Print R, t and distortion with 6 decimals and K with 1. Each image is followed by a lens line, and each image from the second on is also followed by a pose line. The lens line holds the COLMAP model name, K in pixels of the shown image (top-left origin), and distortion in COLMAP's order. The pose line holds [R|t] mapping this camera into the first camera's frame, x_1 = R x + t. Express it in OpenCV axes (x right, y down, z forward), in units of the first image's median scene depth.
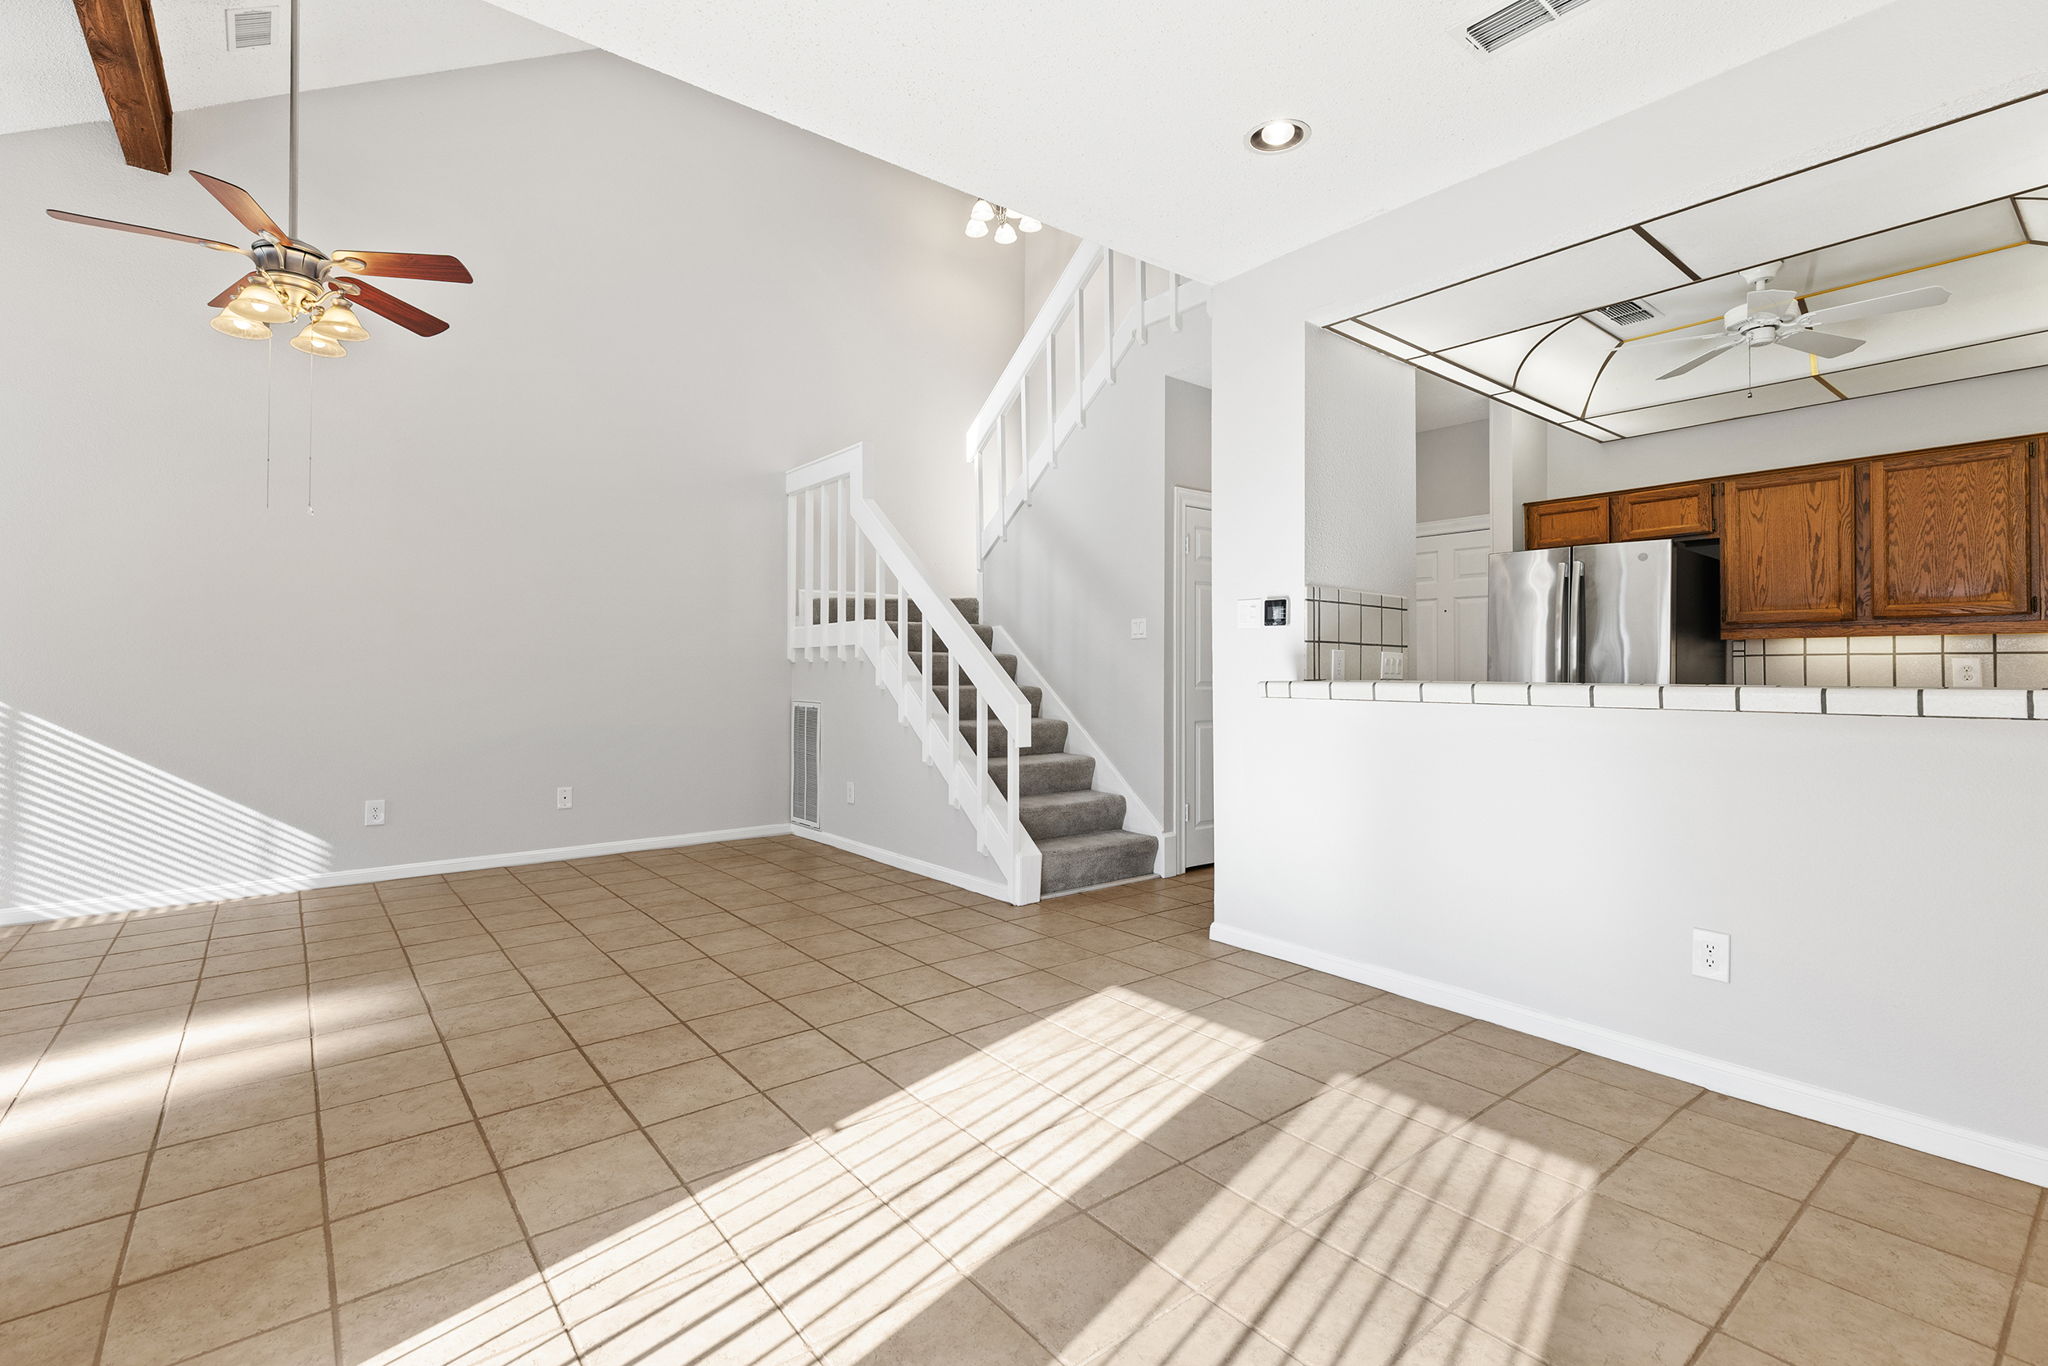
lens RADIAL K [[925.8, 0, 996.0], [0, 925.8, 671.3], [0, 0, 1]] dist [0.001218, 0.000560]
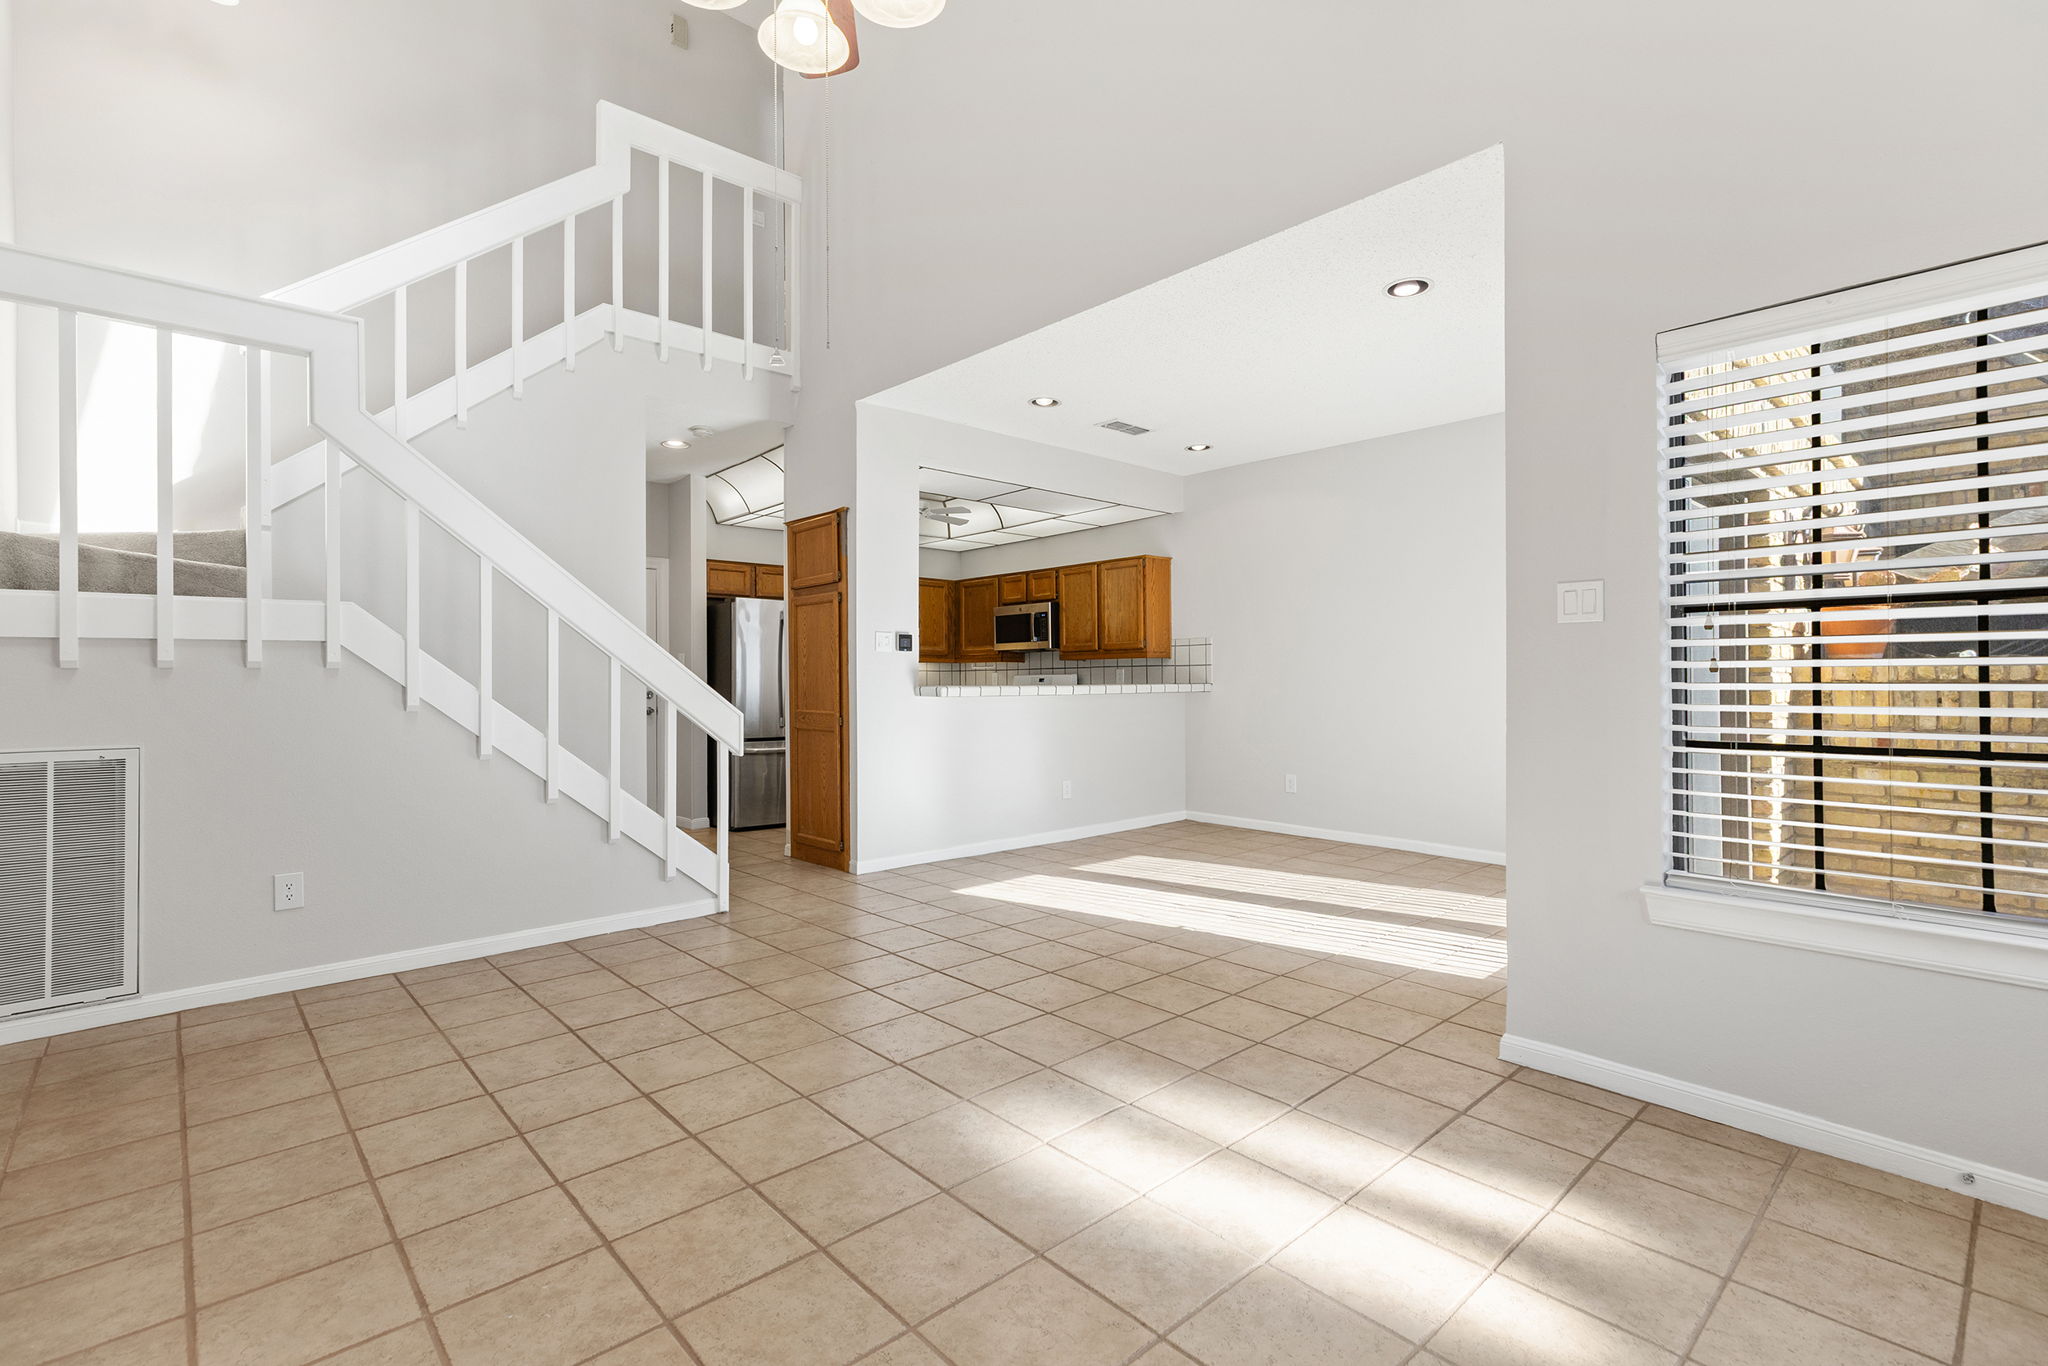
lens RADIAL K [[931.6, 0, 1038.3], [0, 931.6, 684.6], [0, 0, 1]] dist [-0.001255, -0.000751]
pose [[-0.087175, -0.009162, 0.996151, -1.383125], [0.005015, 0.999941, 0.009635, -0.007655], [-0.996180, 0.005835, -0.087124, 1.001722]]
